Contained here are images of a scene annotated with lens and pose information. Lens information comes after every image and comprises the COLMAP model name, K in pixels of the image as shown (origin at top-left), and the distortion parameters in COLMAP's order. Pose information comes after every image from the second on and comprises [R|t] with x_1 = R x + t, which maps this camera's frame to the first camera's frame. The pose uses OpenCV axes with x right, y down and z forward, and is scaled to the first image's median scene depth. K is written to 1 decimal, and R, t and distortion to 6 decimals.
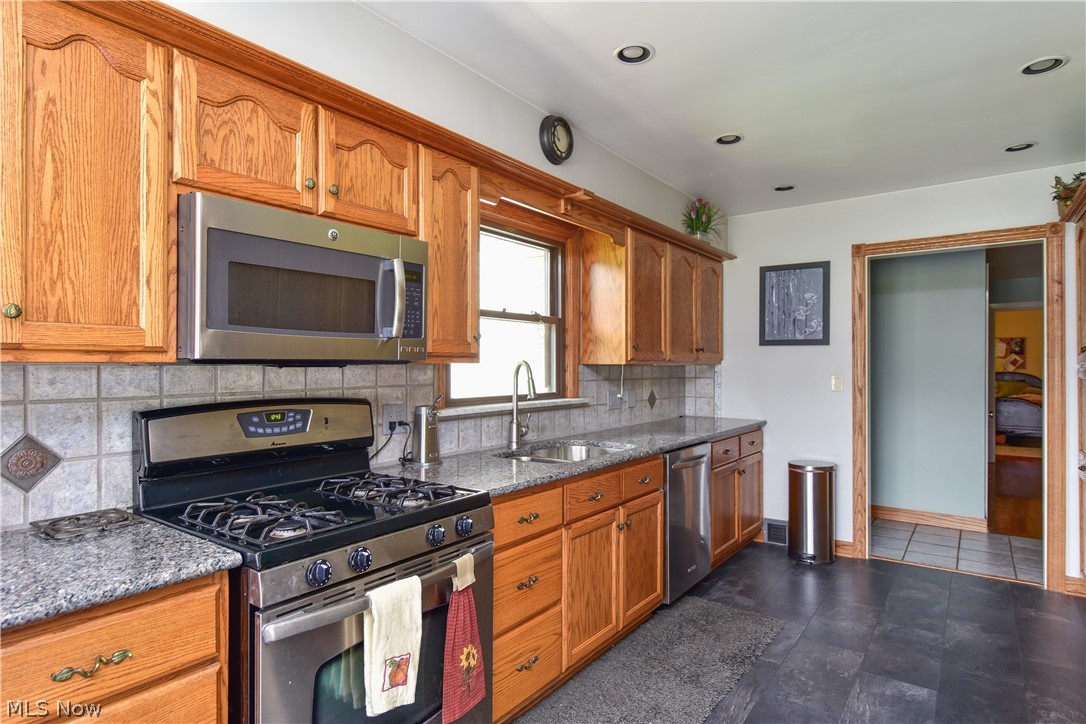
lens RADIAL K [[606.8, 0, 541.0], [0, 606.8, 362.7], [0, 0, 1]] dist [0.017254, -0.003050]
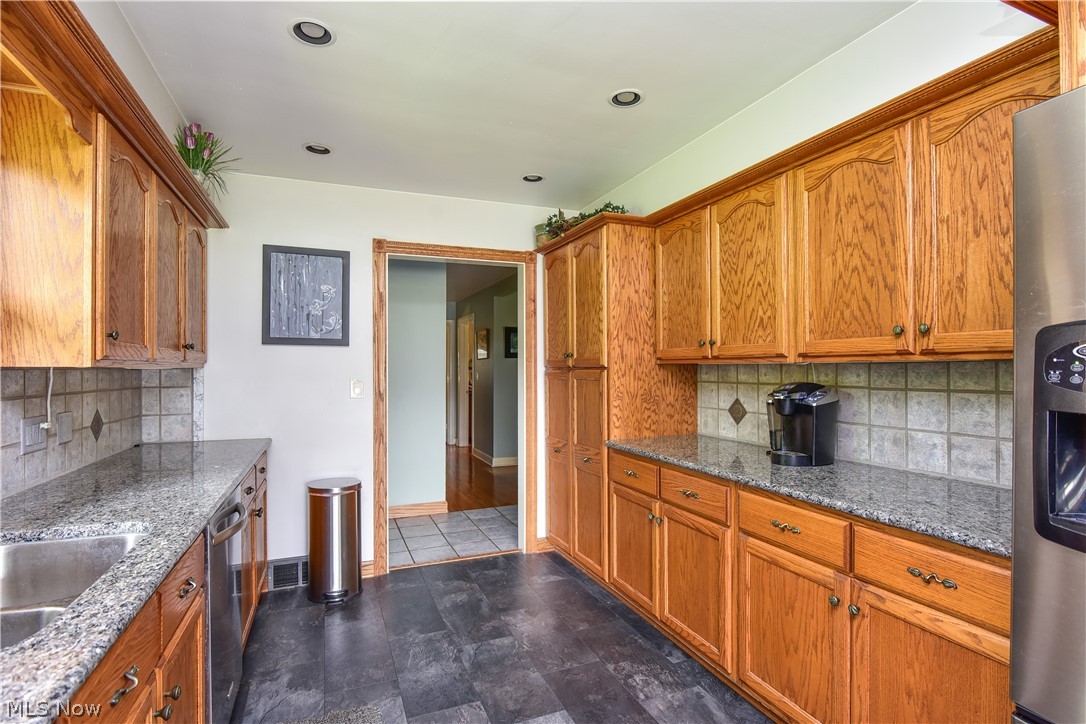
lens RADIAL K [[534.2, 0, 563.2], [0, 534.2, 367.0], [0, 0, 1]] dist [-0.022148, -0.000967]
pose [[0.506669, 0.001316, 0.862139, -0.039882], [-0.000597, 0.999999, -0.001176, 0.002370], [-0.862140, 0.000081, 0.506670, 0.357983]]
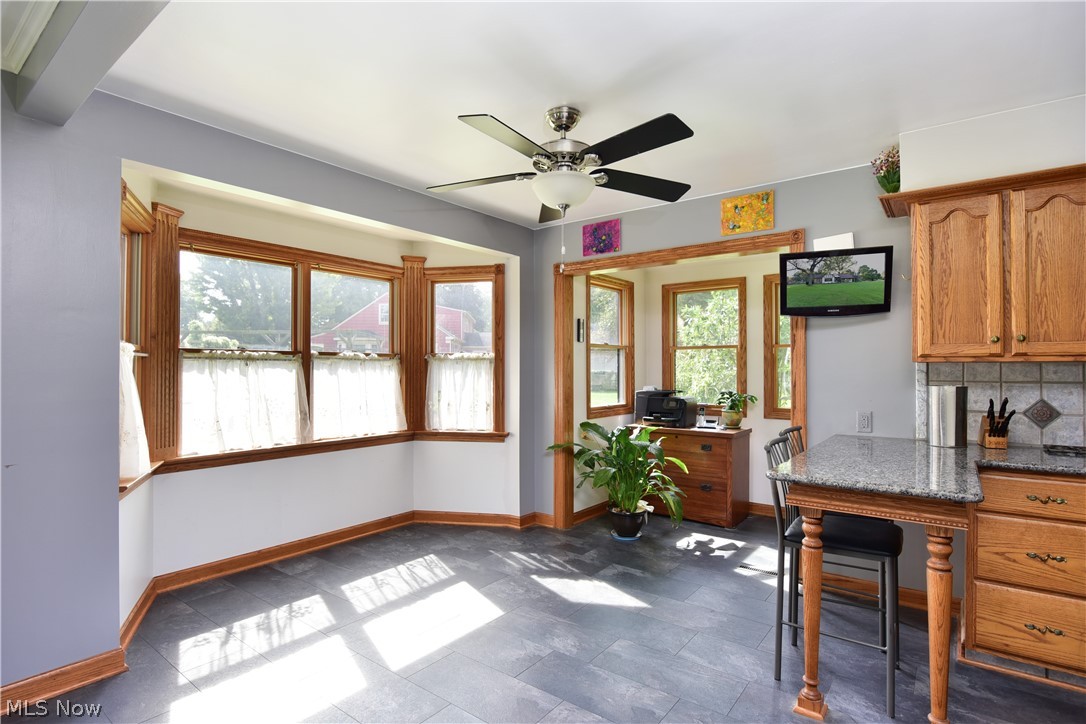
lens RADIAL K [[534.2, 0, 544.9], [0, 534.2, 363.8], [0, 0, 1]] dist [-0.022148, -0.000967]
pose [[-0.010845, -0.007183, -0.999915, 0.326733], [0.004721, 0.999963, -0.007234, 0.004168], [0.999930, -0.004799, -0.010811, -0.216570]]
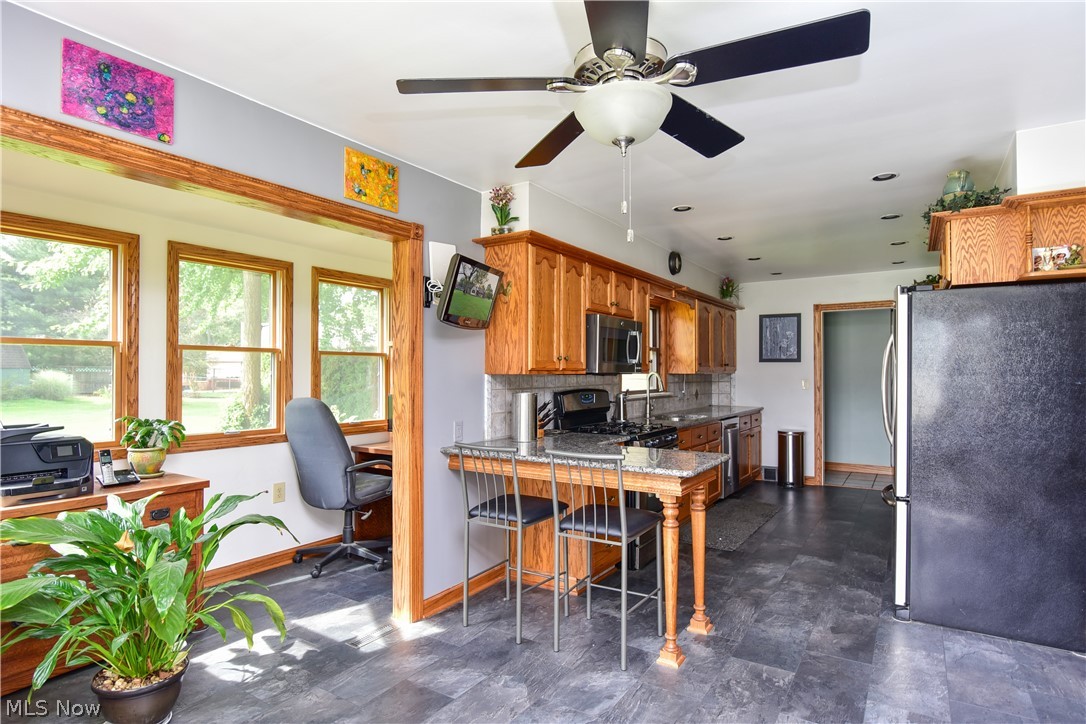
lens RADIAL K [[578.4, 0, 537.9], [0, 578.4, 367.7], [0, 0, 1]] dist [-0.001635, -0.000303]
pose [[0.999100, -0.000900, 0.042411, -0.354778], [0.001152, 0.999982, -0.005908, -0.004580], [-0.042404, 0.005952, 0.999083, -0.629805]]
